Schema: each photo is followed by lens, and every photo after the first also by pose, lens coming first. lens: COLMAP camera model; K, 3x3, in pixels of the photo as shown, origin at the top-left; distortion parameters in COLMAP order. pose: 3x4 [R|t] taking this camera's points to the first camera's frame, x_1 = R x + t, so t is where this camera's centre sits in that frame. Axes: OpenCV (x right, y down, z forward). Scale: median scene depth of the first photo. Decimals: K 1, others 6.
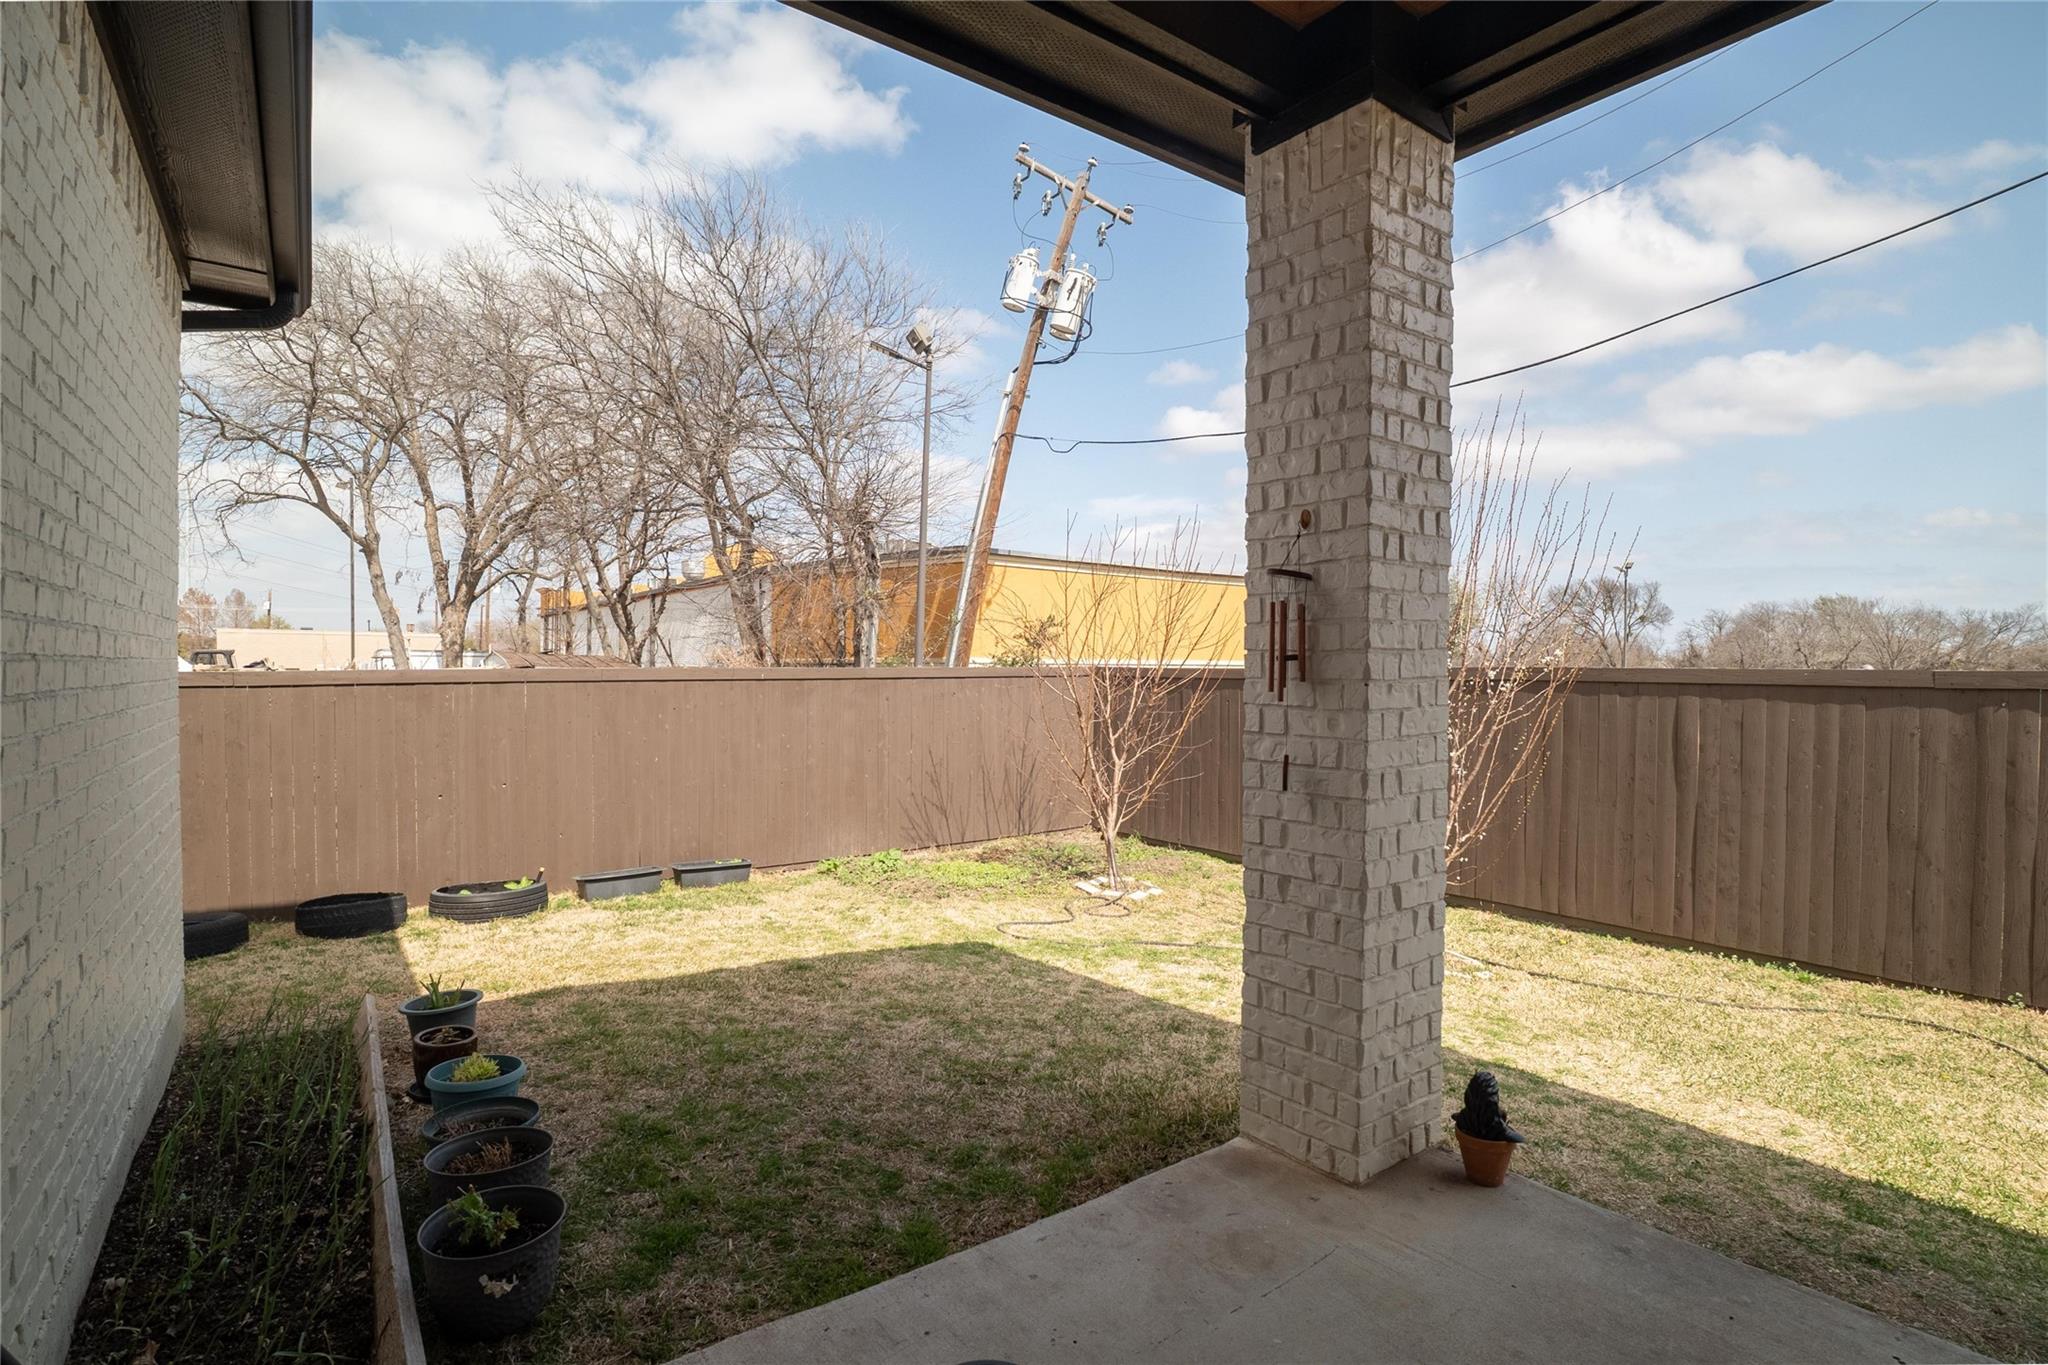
lens RADIAL K [[978.2, 0, 1021.5], [0, 978.2, 679.9], [0, 0, 1]] dist [-0.038124, 0.003468]
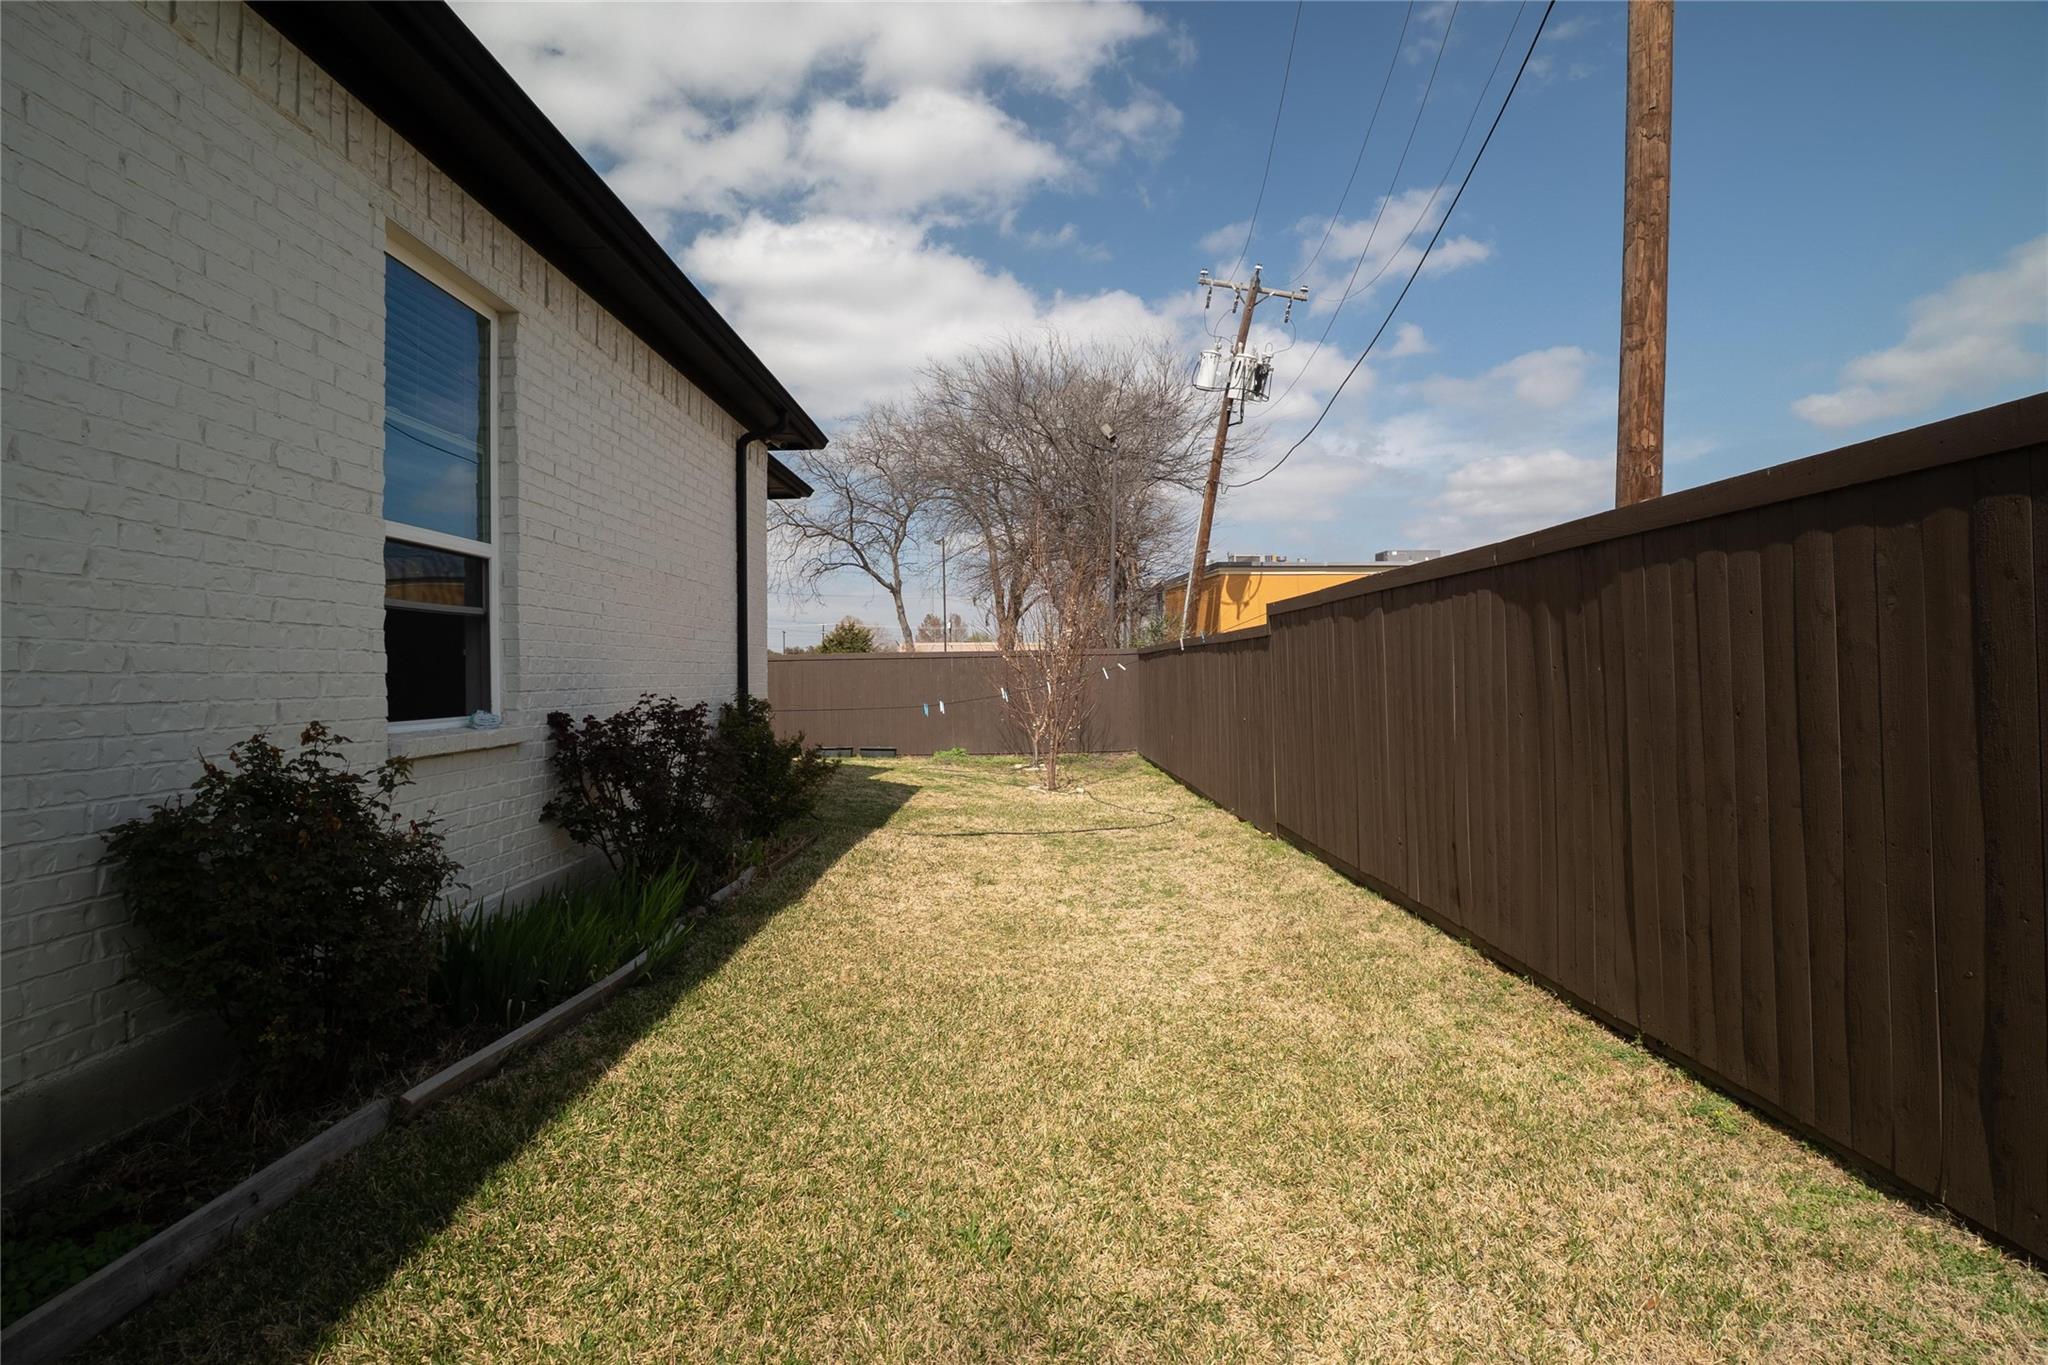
lens RADIAL K [[978.2, 0, 1025.0], [0, 978.2, 680.3], [0, 0, 1]] dist [-0.038124, 0.003468]
pose [[0.810280, -0.010400, -0.585951, 0.480146], [0.010419, 0.999940, -0.003341, 0.022536], [0.585951, -0.003398, 0.810340, -0.212971]]
